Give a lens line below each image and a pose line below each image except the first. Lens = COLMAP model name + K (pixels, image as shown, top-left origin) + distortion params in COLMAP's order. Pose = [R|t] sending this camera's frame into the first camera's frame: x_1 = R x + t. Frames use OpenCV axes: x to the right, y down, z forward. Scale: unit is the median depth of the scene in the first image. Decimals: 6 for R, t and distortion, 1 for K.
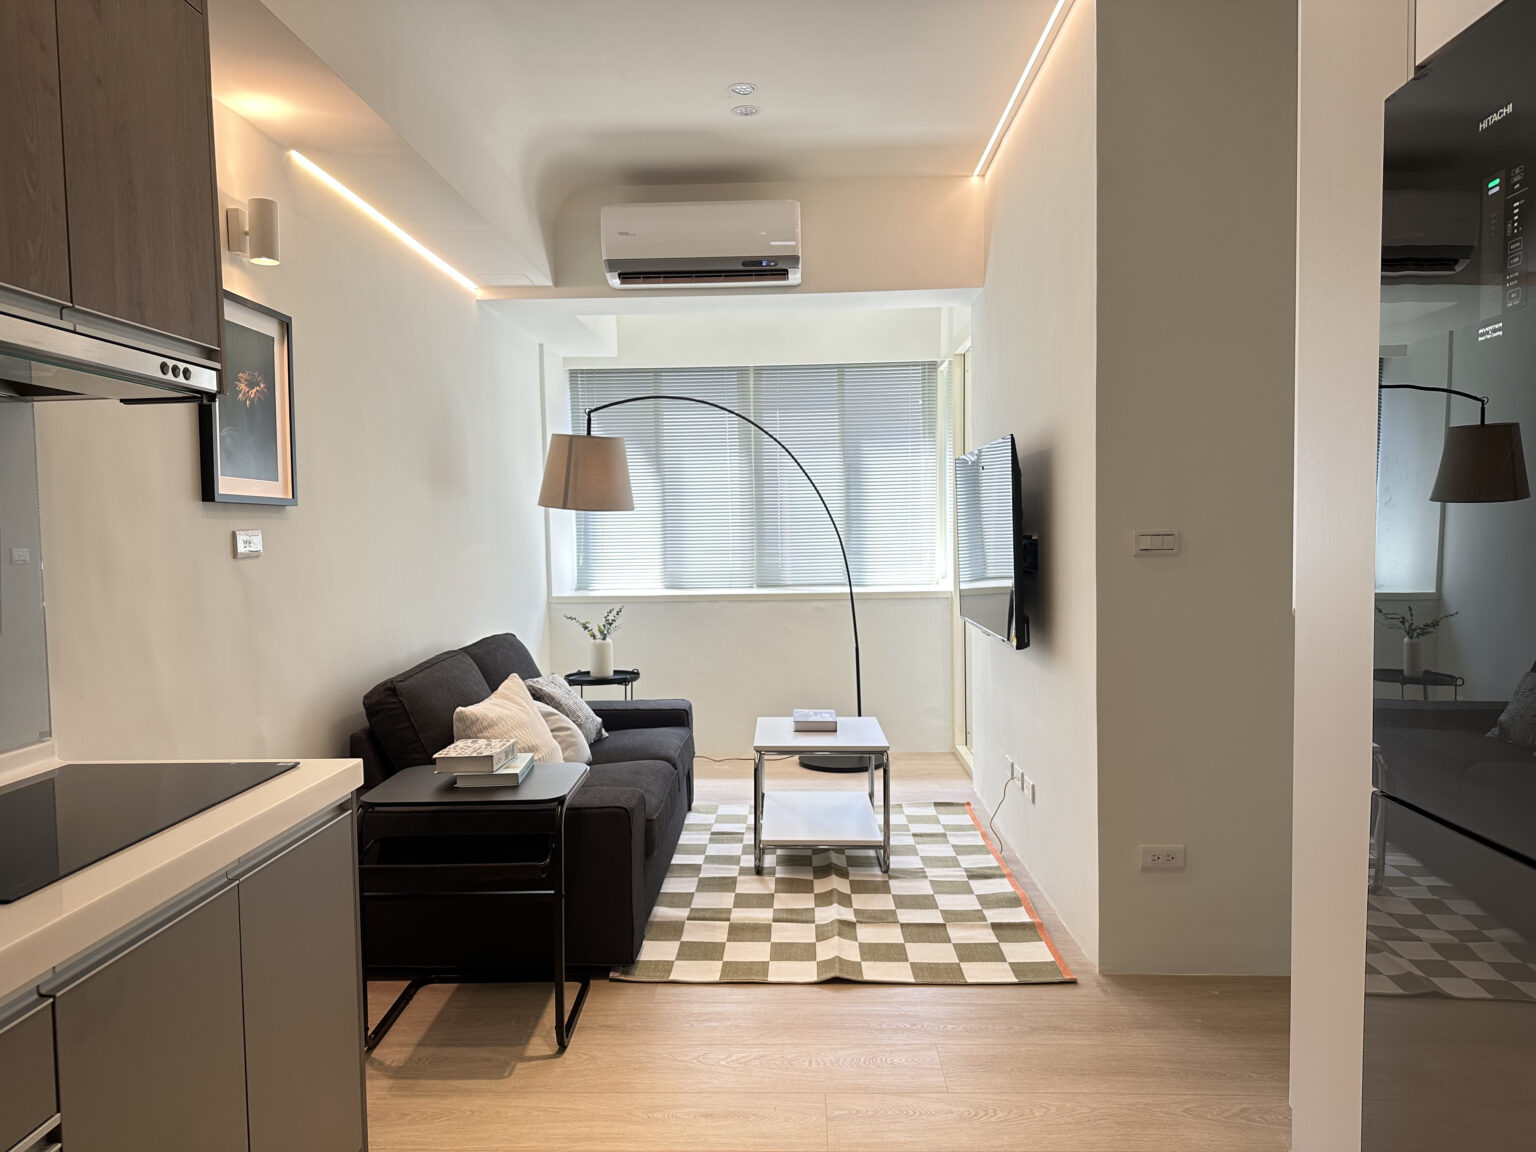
lens RADIAL K [[1075.3, 0, 759.6], [0, 1075.3, 590.3], [0, 0, 1]] dist [0.044293, -0.059780]
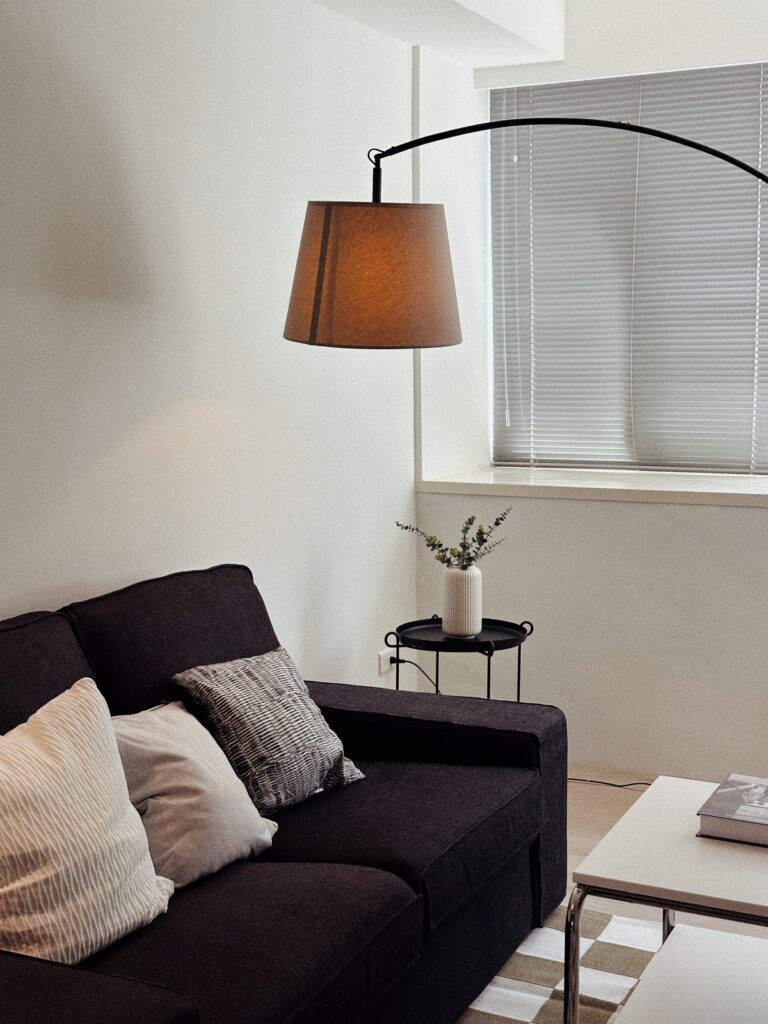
lens RADIAL K [[1400.6, 0, 384.0], [0, 1400.6, 512.0], [0, 0, 1]] dist [0.141456, -0.140516]
pose [[0.915787, 0.055533, -0.397806, 0.132200], [-0.029279, 0.996991, 0.071775, -0.042975], [0.400595, -0.054083, 0.914658, 0.369110]]
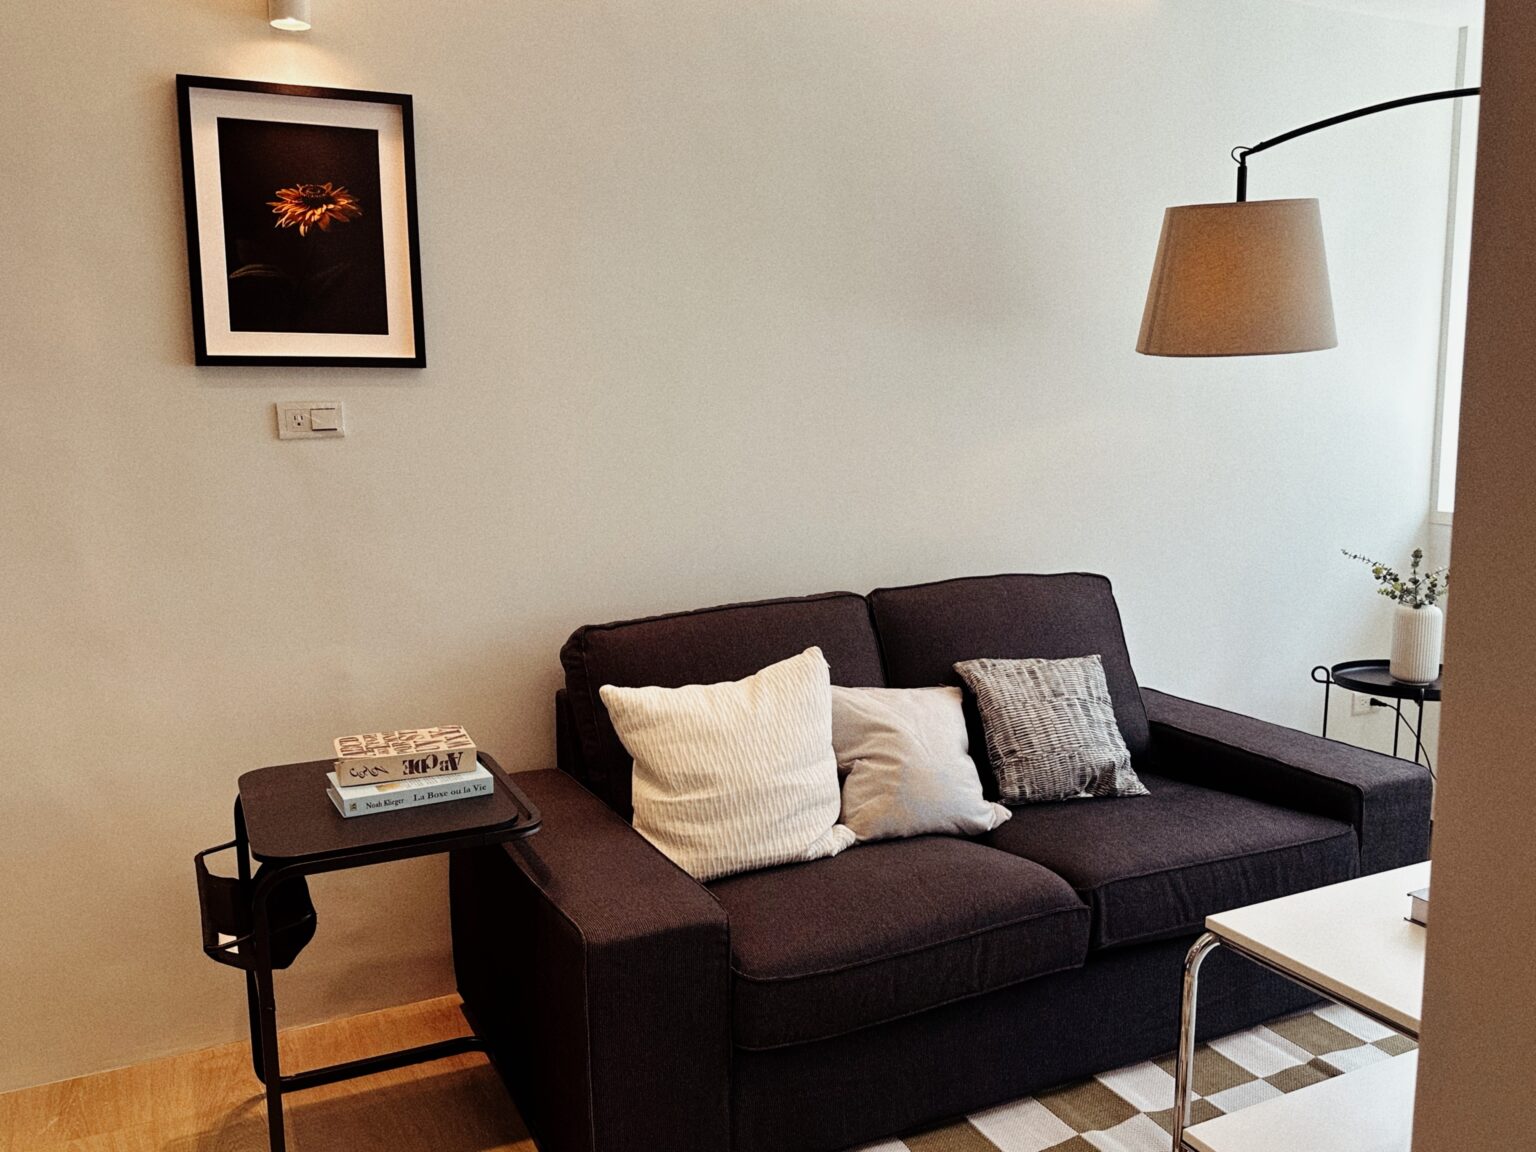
lens RADIAL K [[1300.0, 0, 768.0], [0, 1300.0, 576.0], [0, 0, 1]] dist [0.064303, -0.004590]
pose [[0.465195, 0.134147, -0.874985, 0.307865], [-0.045246, 0.990762, 0.127842, -0.041213], [0.884051, -0.019882, 0.466967, 0.528238]]
